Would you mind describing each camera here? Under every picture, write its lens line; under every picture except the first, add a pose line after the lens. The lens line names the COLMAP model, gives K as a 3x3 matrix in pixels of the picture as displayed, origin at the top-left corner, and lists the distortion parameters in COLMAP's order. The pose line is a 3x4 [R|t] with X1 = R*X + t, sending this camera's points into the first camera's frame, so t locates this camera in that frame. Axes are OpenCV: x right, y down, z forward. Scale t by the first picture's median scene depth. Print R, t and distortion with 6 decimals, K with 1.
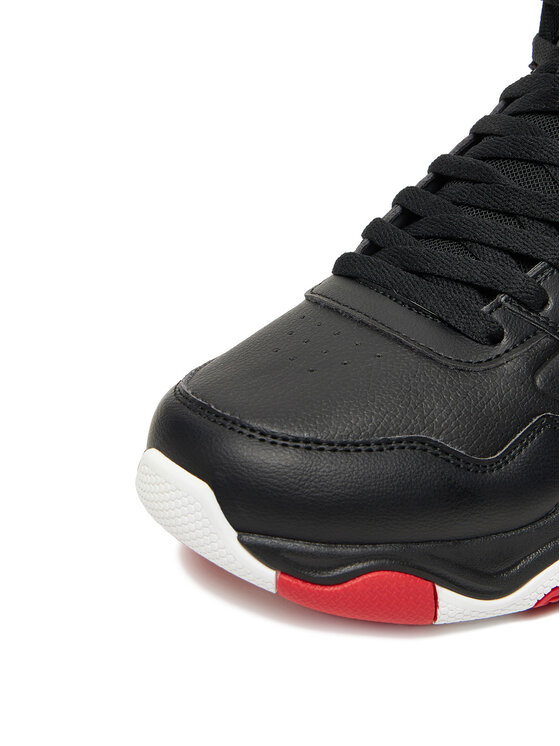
lens RADIAL K [[835.9, 0, 280.0], [0, 835.9, 373.0], [0, 0, 1]] dist [-0.015959, -0.008435]
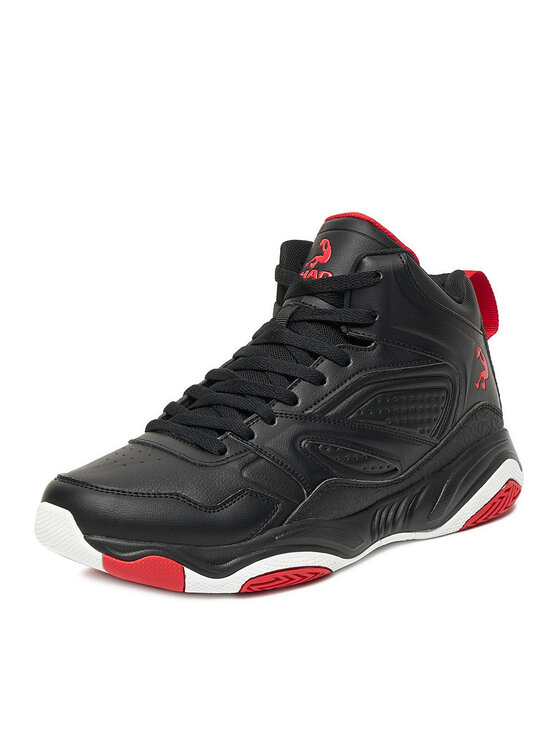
lens RADIAL K [[2096.6, 0, 280.0], [0, 2096.6, 373.0], [0, 0, 1]] dist [-2.127842, -0.038705]
pose [[0.999825, 0.006442, -0.017569, 0.461507], [-0.012222, 0.935756, -0.352437, 1.414049], [0.014170, 0.352590, 0.935671, -3.369487]]
